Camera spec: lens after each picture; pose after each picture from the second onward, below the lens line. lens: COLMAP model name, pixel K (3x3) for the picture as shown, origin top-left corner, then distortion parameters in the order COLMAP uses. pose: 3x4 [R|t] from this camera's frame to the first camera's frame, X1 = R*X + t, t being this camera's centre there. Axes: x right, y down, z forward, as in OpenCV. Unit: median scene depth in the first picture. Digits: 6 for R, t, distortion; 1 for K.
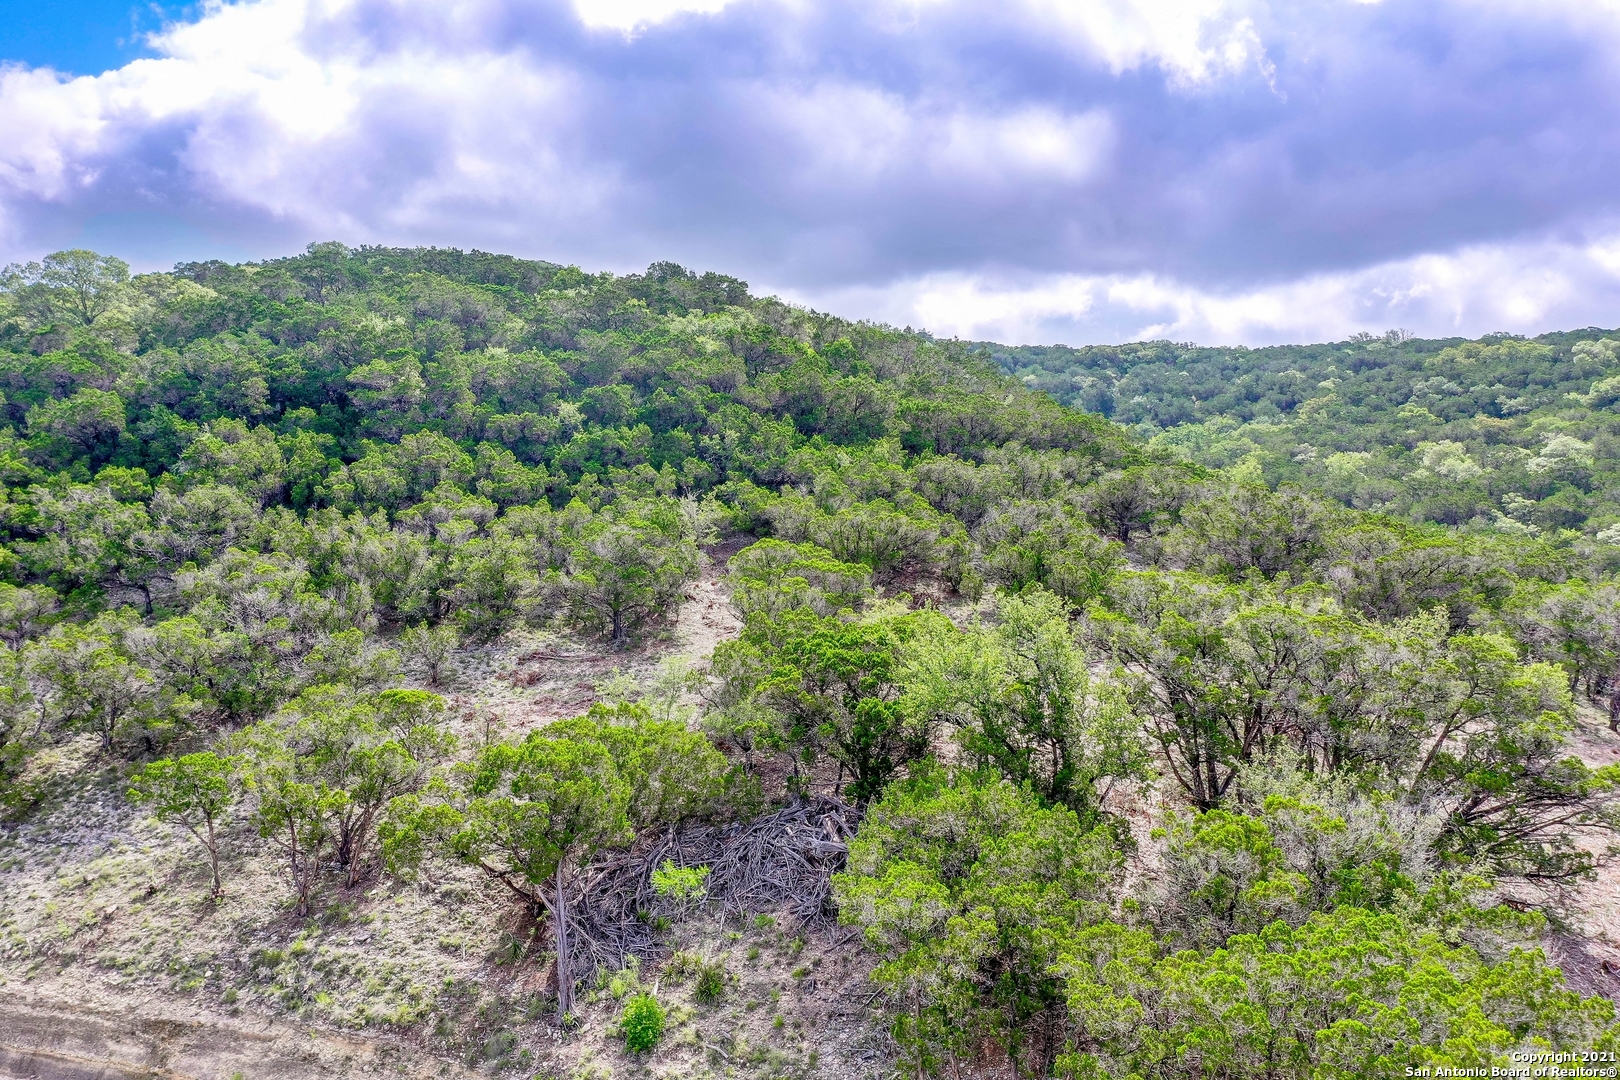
lens RADIAL K [[1303.5, 0, 810.0], [0, 1303.5, 540.0], [0, 0, 1]] dist [0.002404, -0.002380]
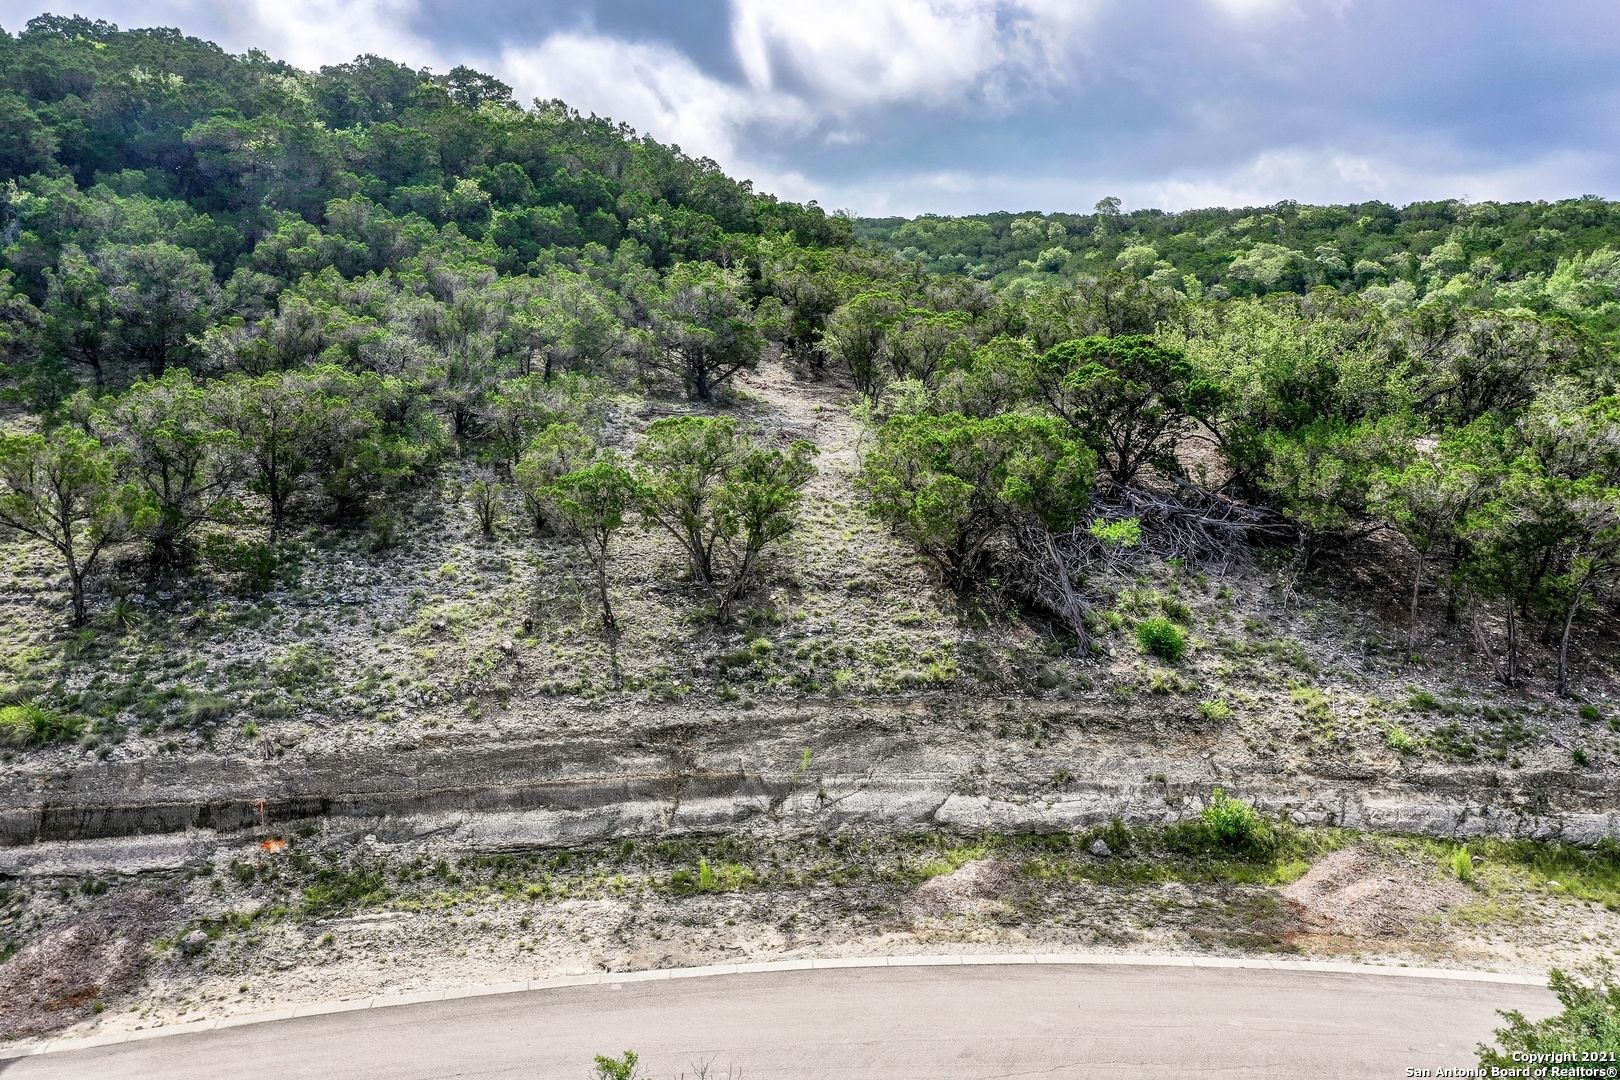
lens RADIAL K [[1303.5, 0, 810.0], [0, 1303.5, 540.0], [0, 0, 1]] dist [0.002404, -0.002380]
pose [[0.880378, -0.074933, 0.468316, -0.825803], [0.038394, 0.995459, 0.087101, 0.152078], [-0.472717, -0.058701, 0.879257, 0.124283]]
